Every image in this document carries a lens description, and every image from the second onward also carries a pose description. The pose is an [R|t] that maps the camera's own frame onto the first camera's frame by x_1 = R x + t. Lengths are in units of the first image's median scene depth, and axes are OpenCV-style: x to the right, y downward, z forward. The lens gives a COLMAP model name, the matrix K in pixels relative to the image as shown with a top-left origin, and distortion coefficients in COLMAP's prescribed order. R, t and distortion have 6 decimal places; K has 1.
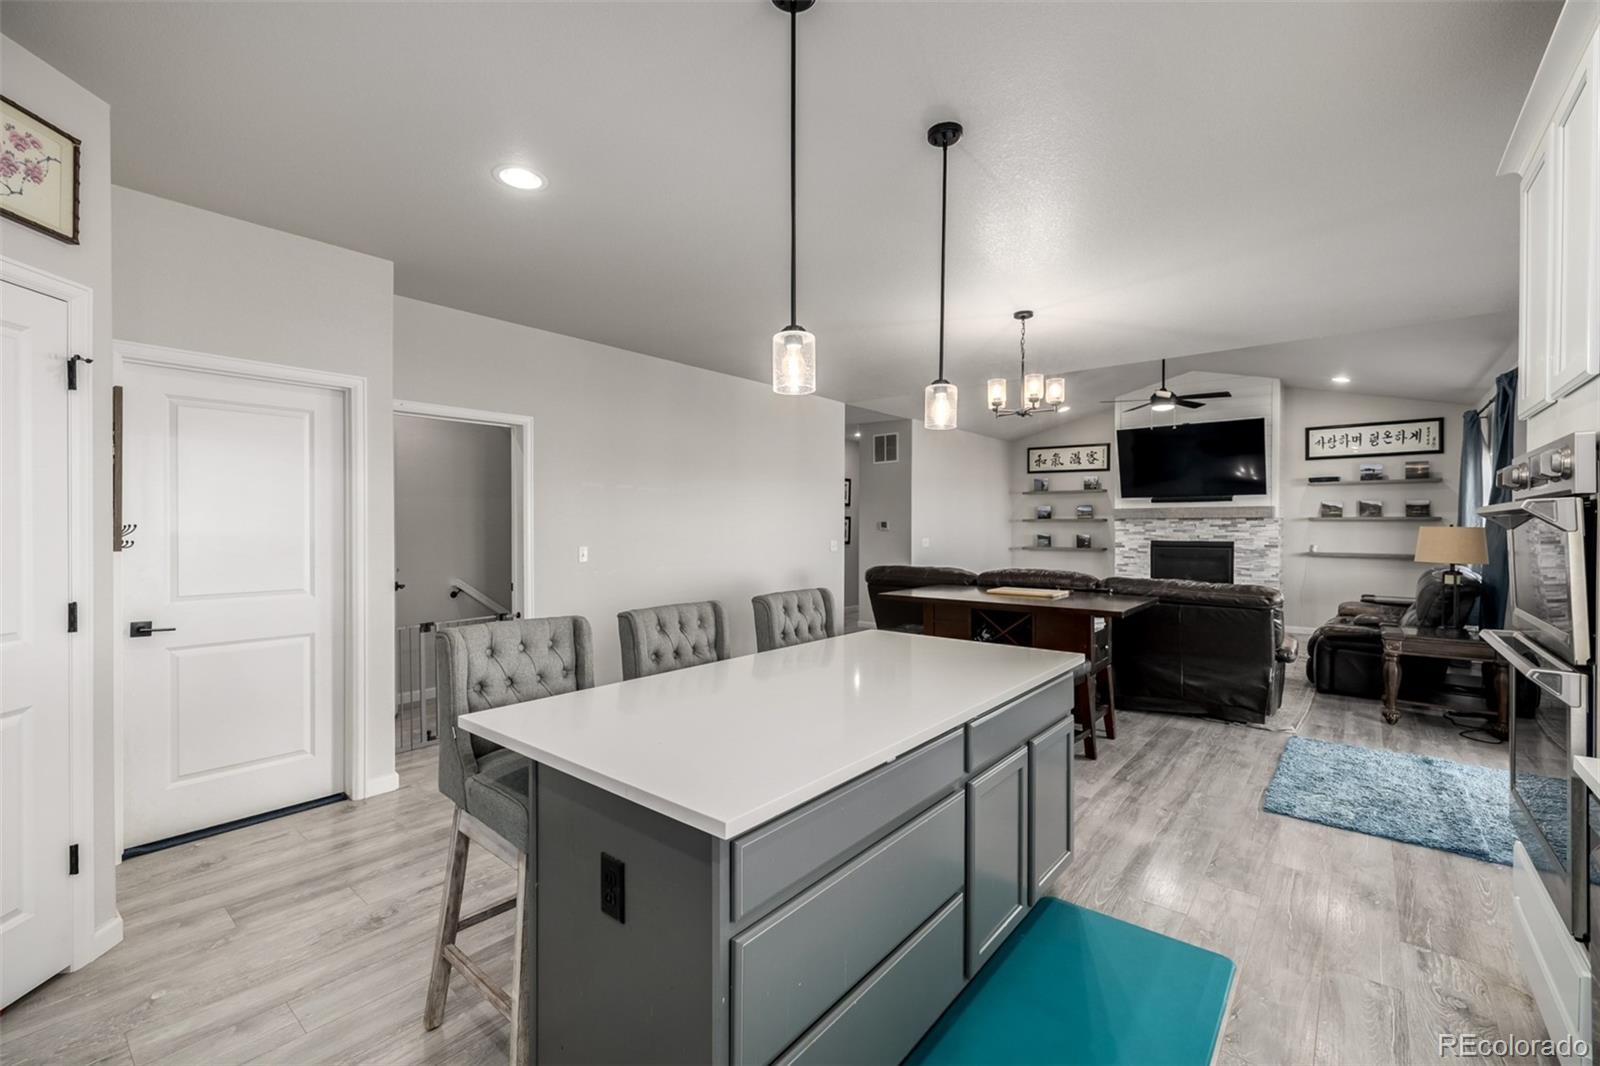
lens RADIAL K [[680.8, 0, 815.2], [0, 680.8, 524.6], [0, 0, 1]] dist [0.002199, 0.000405]
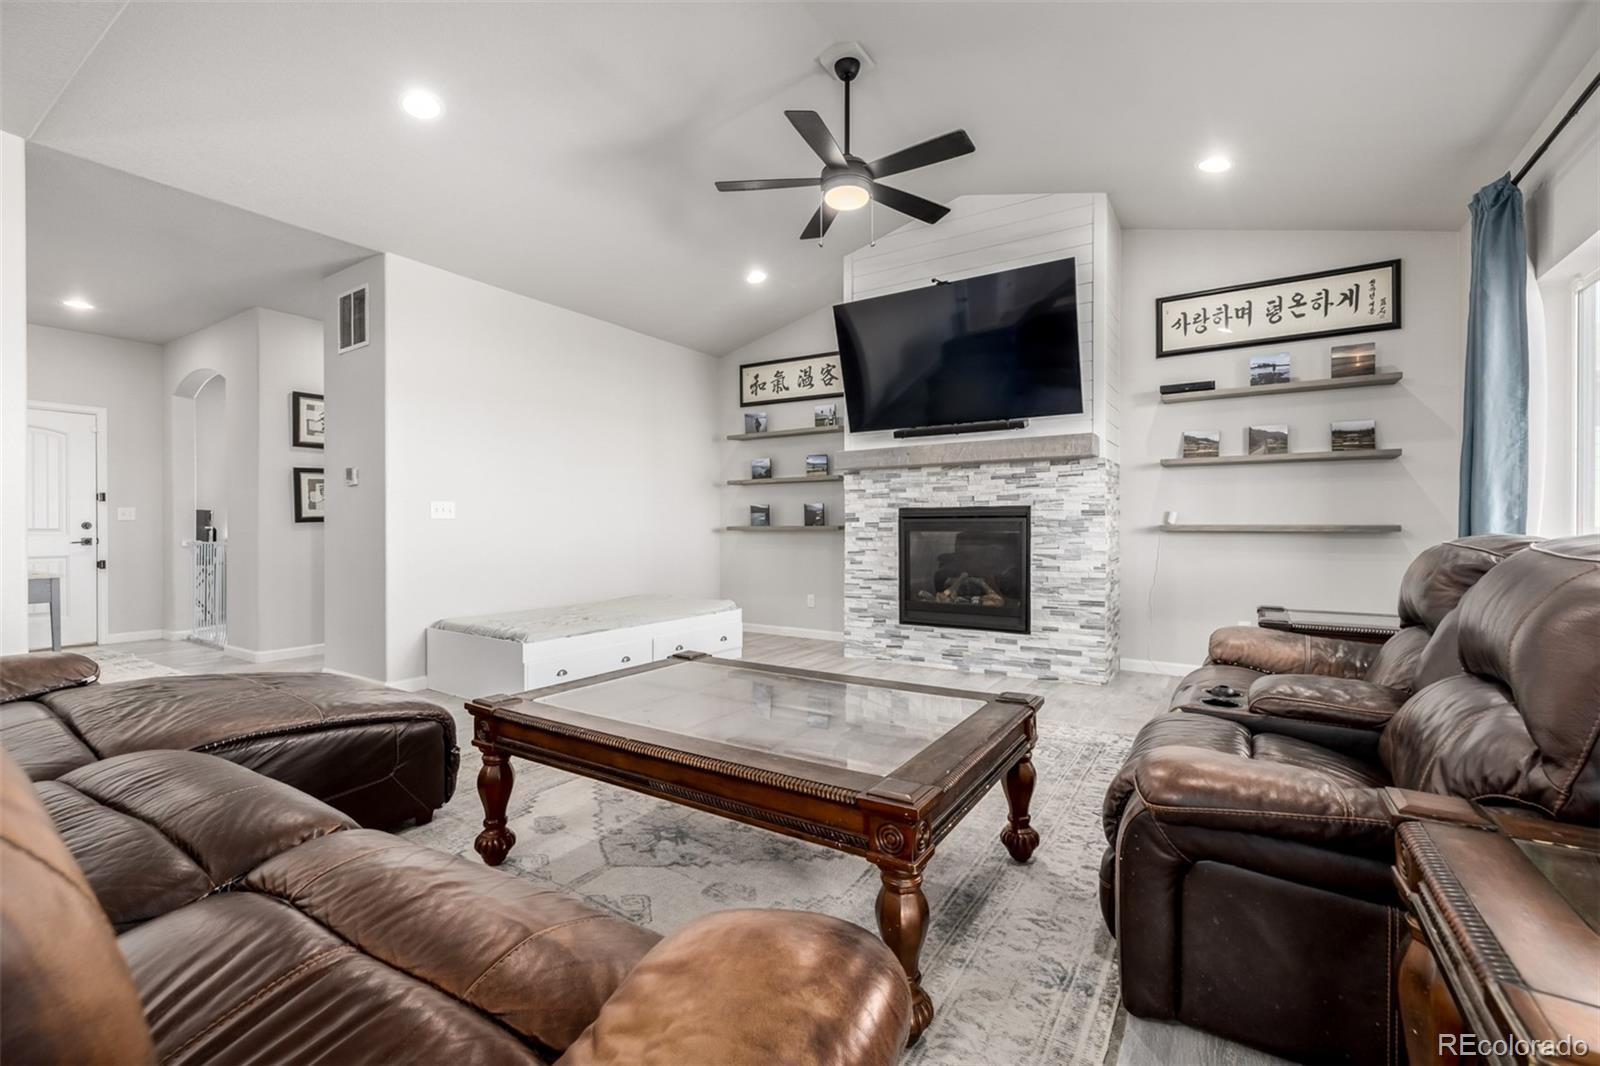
lens RADIAL K [[680.8, 0, 792.9], [0, 680.8, 525.5], [0, 0, 1]] dist [0.002199, 0.000405]
pose [[0.995394, -0.006335, 0.095662, 0.383197], [0.005964, 0.999974, 0.004169, 0.037687], [-0.095686, -0.003579, 0.995405, 0.492046]]
